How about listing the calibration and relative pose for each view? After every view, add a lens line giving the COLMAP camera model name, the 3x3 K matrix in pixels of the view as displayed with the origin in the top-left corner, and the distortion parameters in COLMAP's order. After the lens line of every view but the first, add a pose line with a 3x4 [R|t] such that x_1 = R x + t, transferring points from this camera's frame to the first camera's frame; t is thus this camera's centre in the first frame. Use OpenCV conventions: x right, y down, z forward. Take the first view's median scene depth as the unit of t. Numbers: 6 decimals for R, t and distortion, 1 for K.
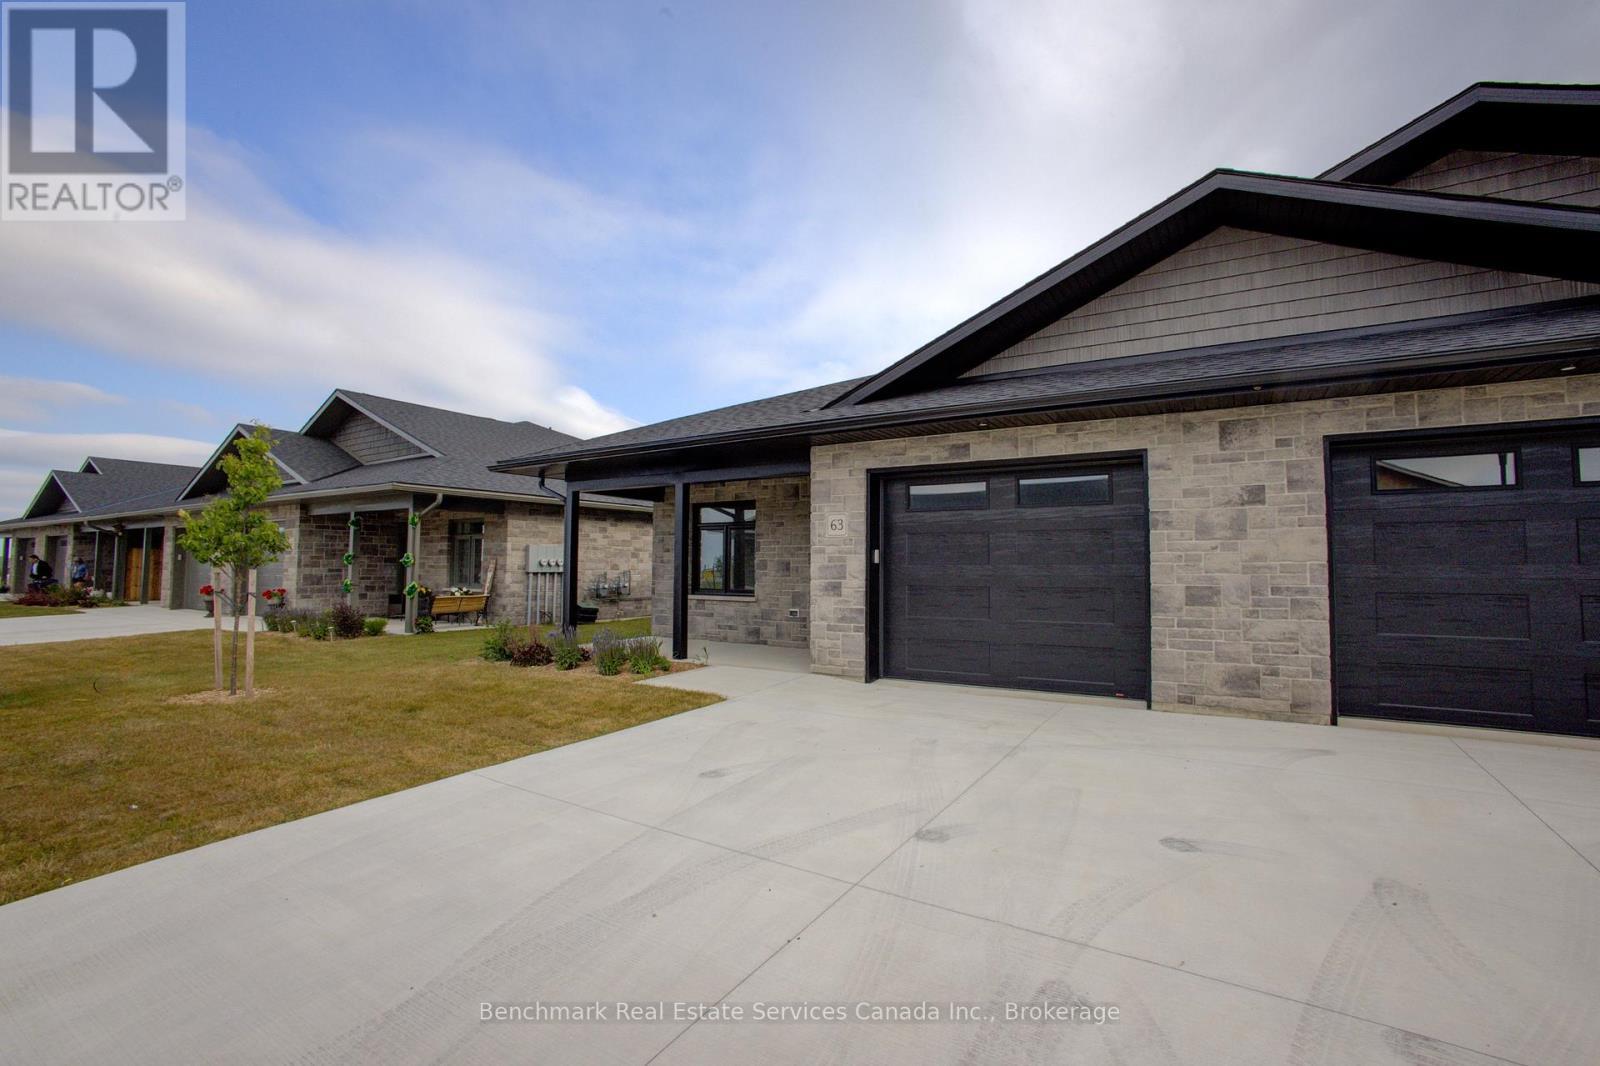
lens RADIAL K [[771.7, 0, 803.2], [0, 771.7, 526.1], [0, 0, 1]] dist [-0.058201, 0.000620]
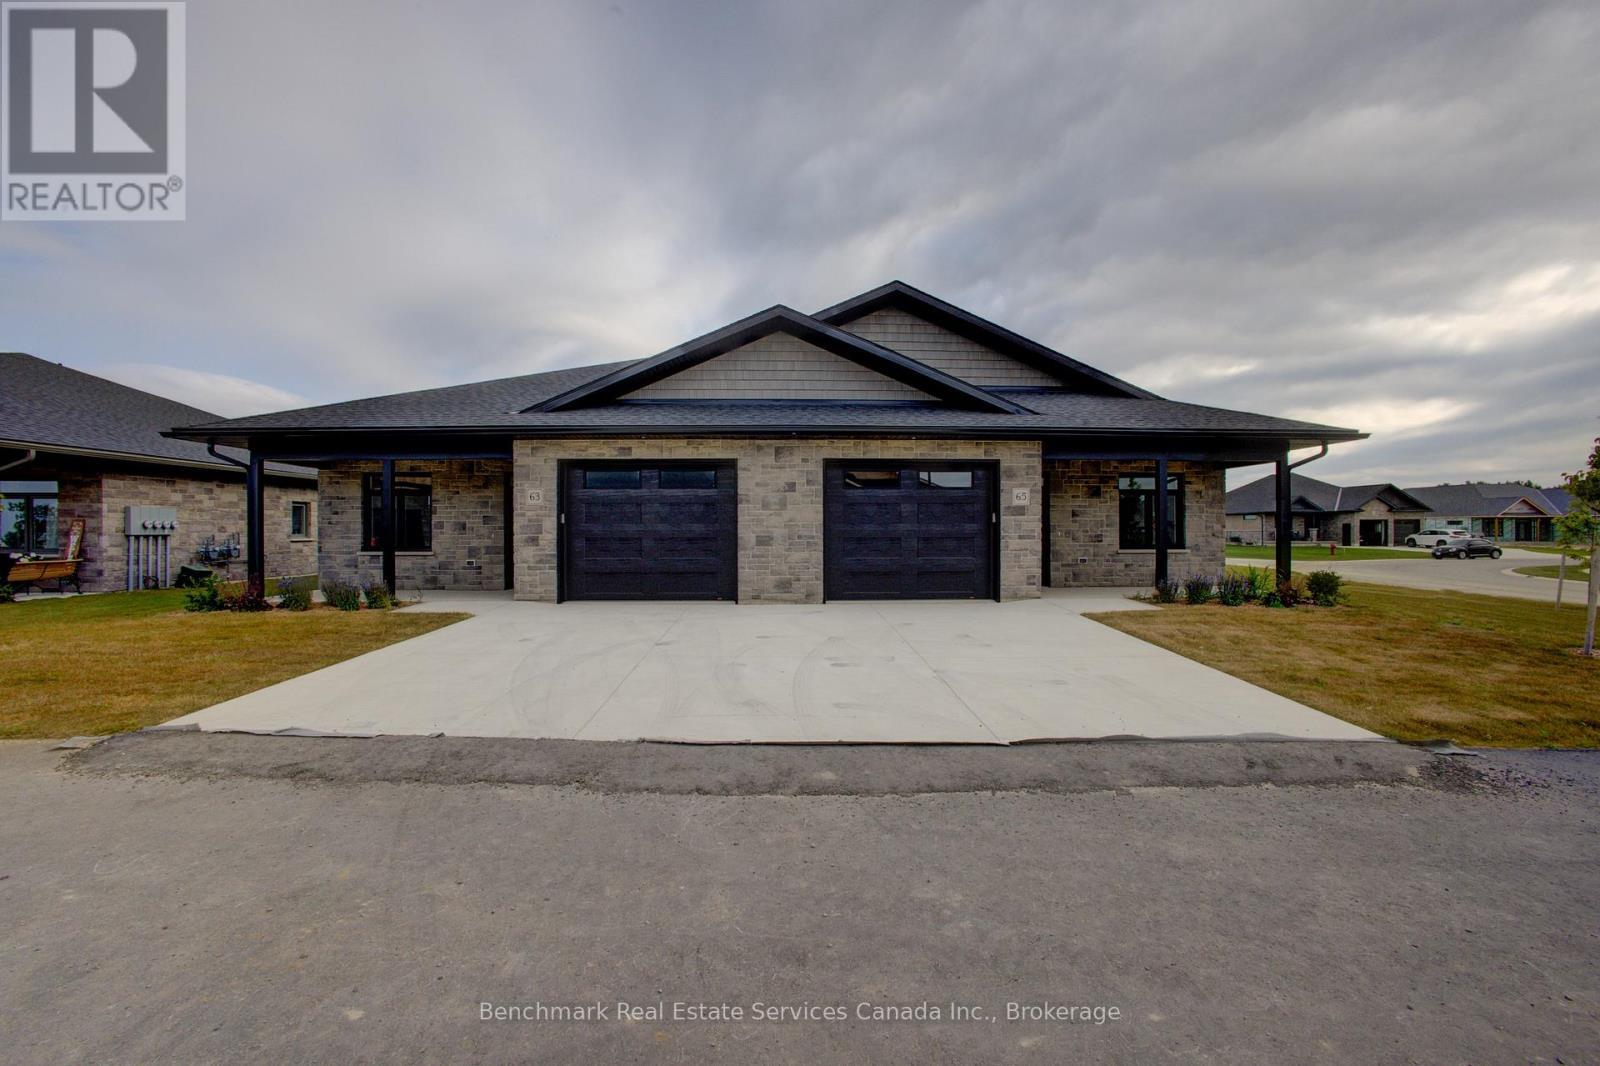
lens RADIAL K [[771.7, 0, 803.2], [0, 771.7, 526.1], [0, 0, 1]] dist [-0.058201, 0.000620]
pose [[0.849174, -0.002279, 0.528107, -0.292370], [-0.022977, 0.998884, 0.041258, -0.017374], [-0.527612, -0.047169, 0.848175, -0.485977]]
